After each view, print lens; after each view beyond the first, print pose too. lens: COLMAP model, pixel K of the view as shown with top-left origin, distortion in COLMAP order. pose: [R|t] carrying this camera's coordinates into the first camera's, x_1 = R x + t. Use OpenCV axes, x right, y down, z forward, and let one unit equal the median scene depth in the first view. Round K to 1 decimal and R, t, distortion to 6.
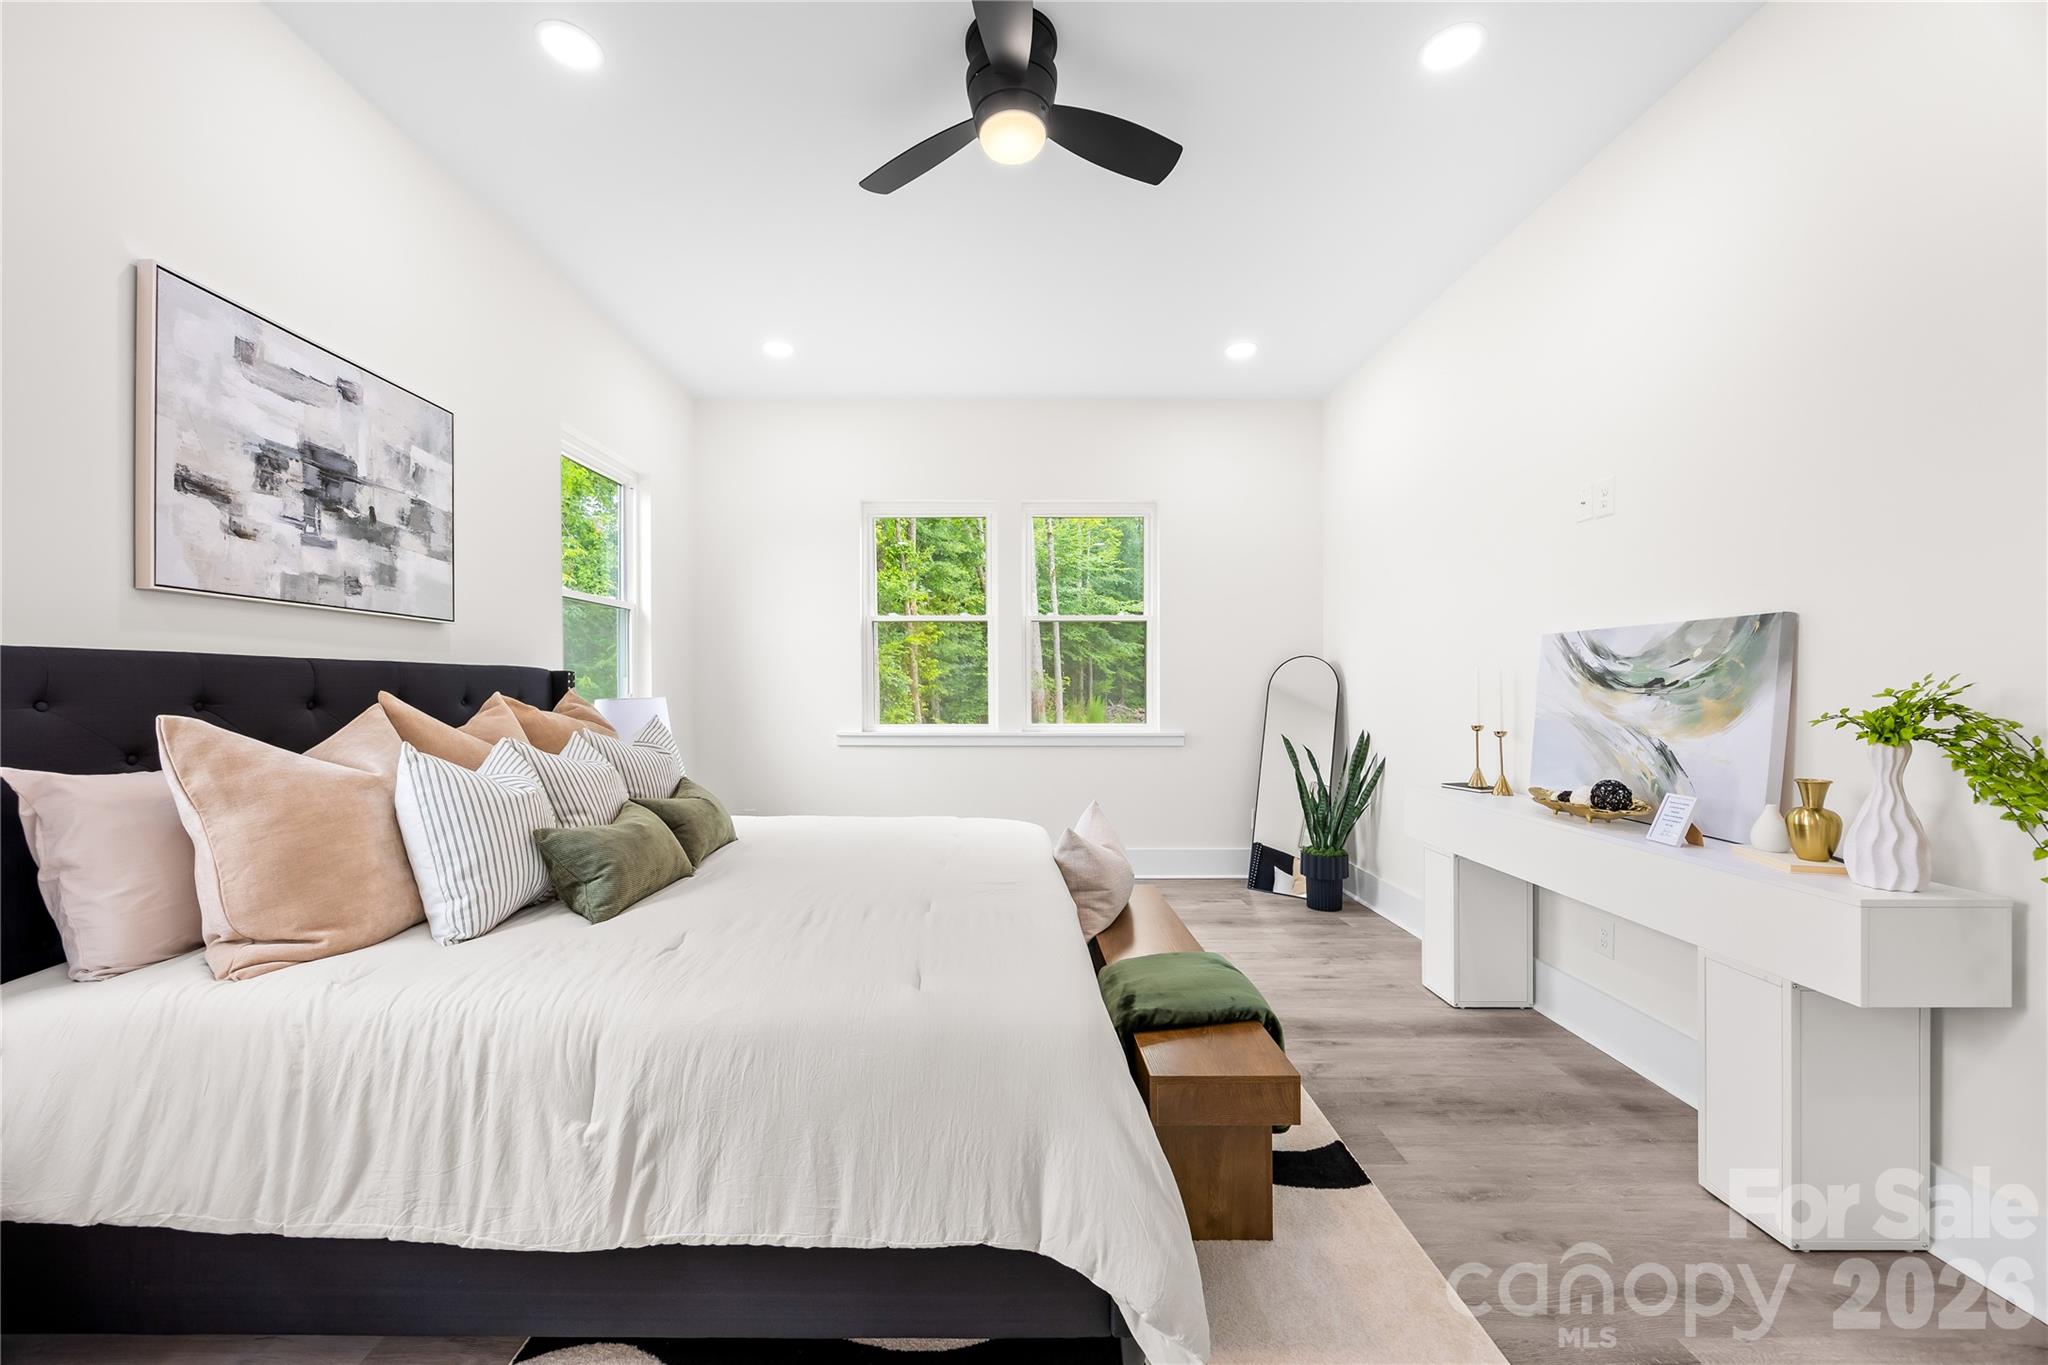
lens RADIAL K [[811.8, 0, 1020.6], [0, 811.8, 687.2], [0, 0, 1]] dist [-0.003119, -0.000202]
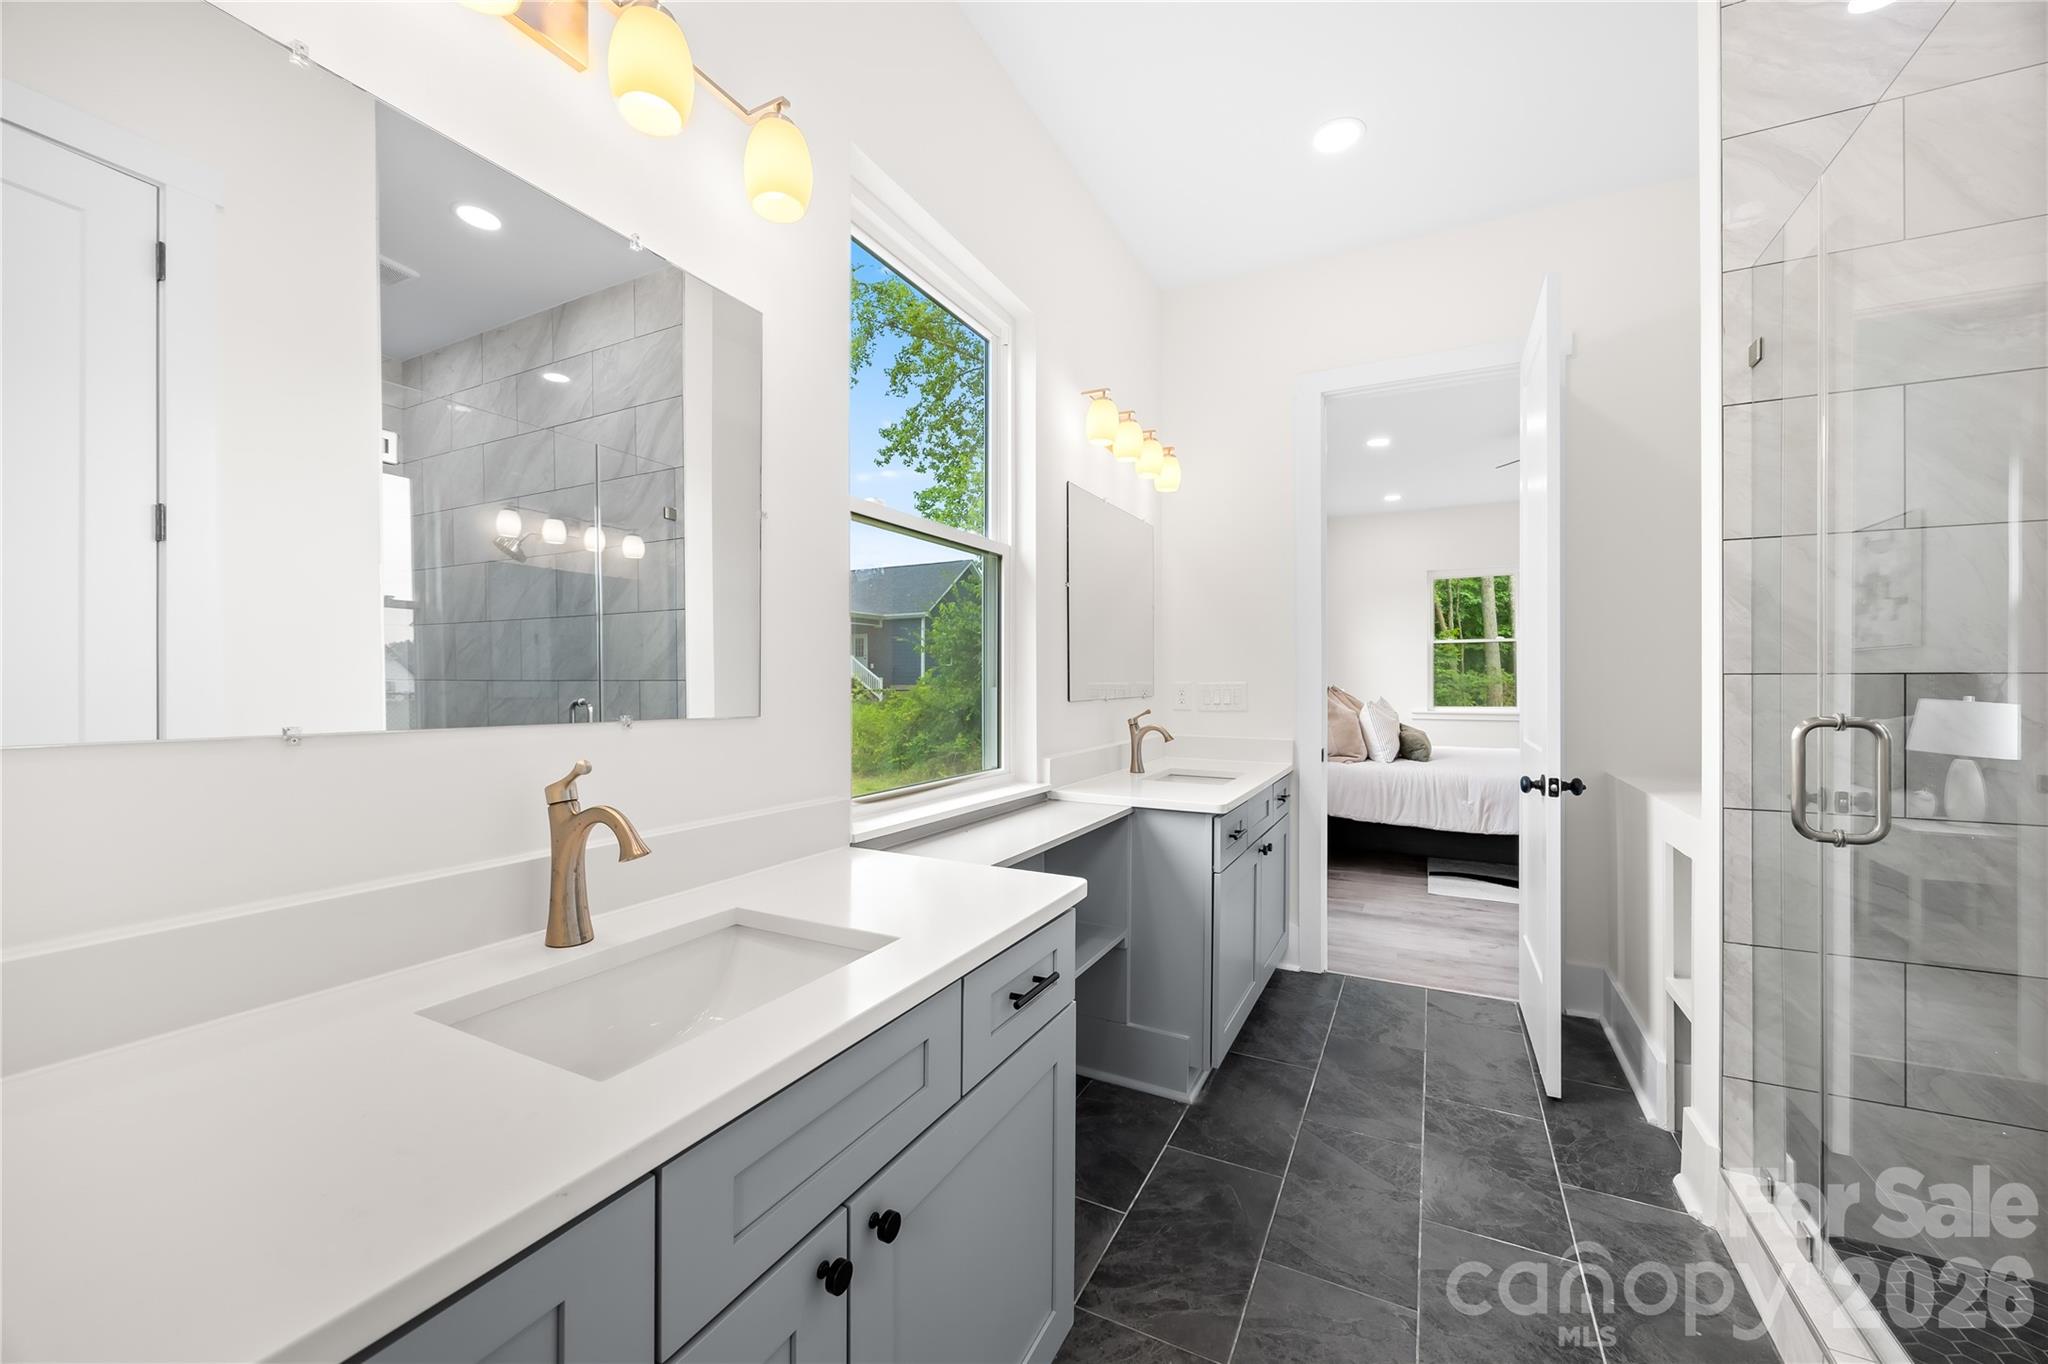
lens RADIAL K [[811.8, 0, 1020.6], [0, 811.8, 686.7], [0, 0, 1]] dist [-0.003119, -0.000202]
pose [[0.885915, -0.001731, -0.463845, -0.353186], [0.002289, 0.999997, 0.000641, 0.004940], [0.463842, -0.001629, 0.885916, -1.831546]]
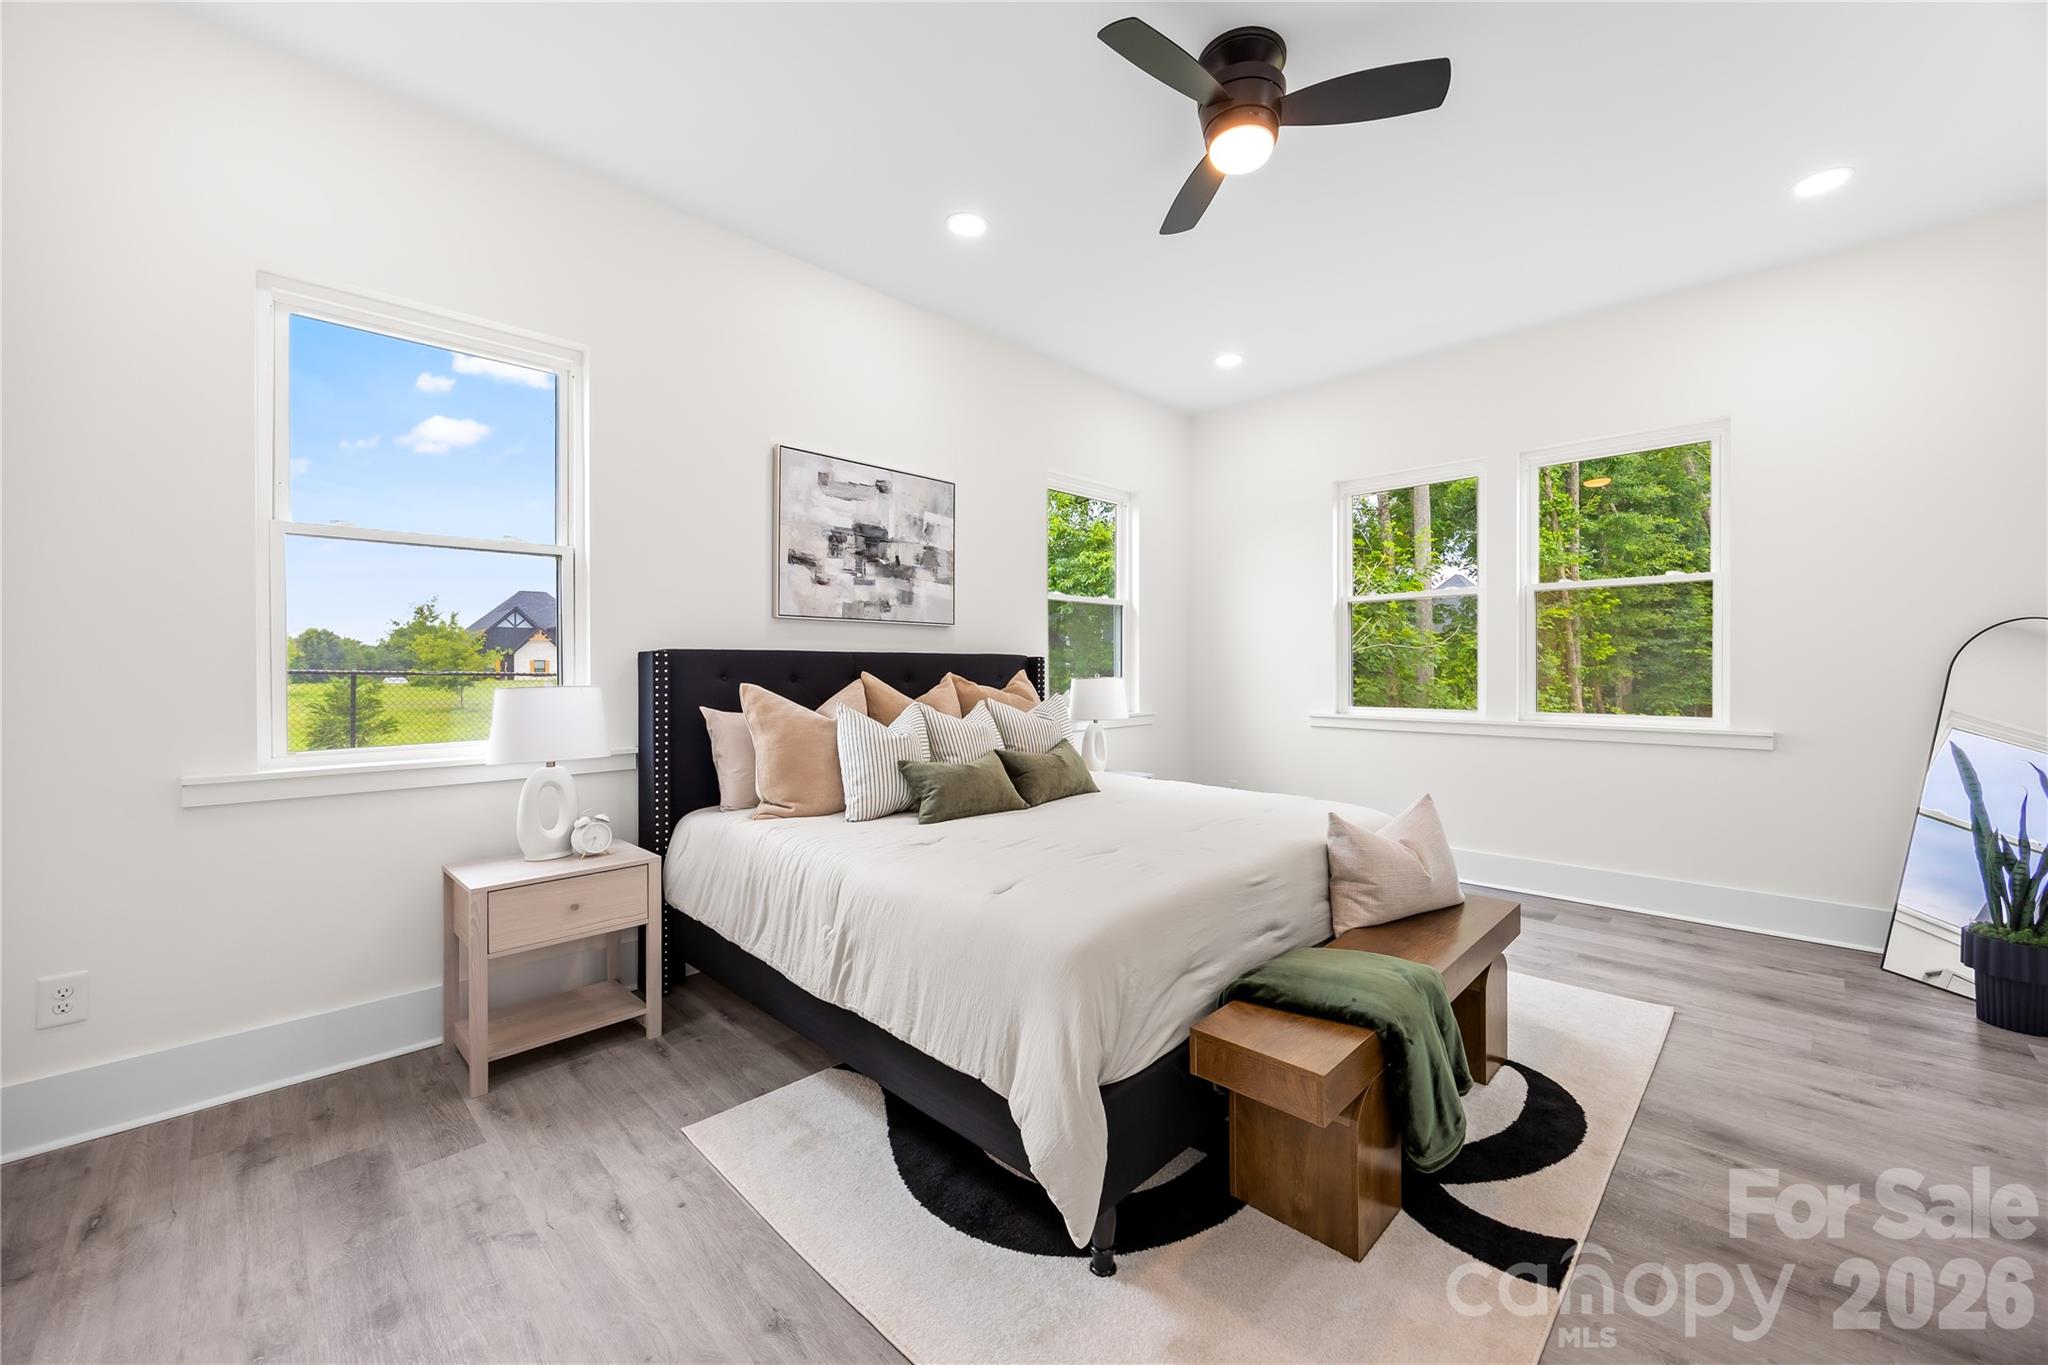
lens RADIAL K [[801.8, 0, 1006.8], [0, 801.8, 665.9], [0, 0, 1]] dist [-0.000953, 0.000177]
pose [[0.705157, -0.002276, -0.709047, 0.518365], [0.000326, 0.999996, -0.002885, -0.001523], [0.709051, 0.001803, 0.705155, 0.046225]]
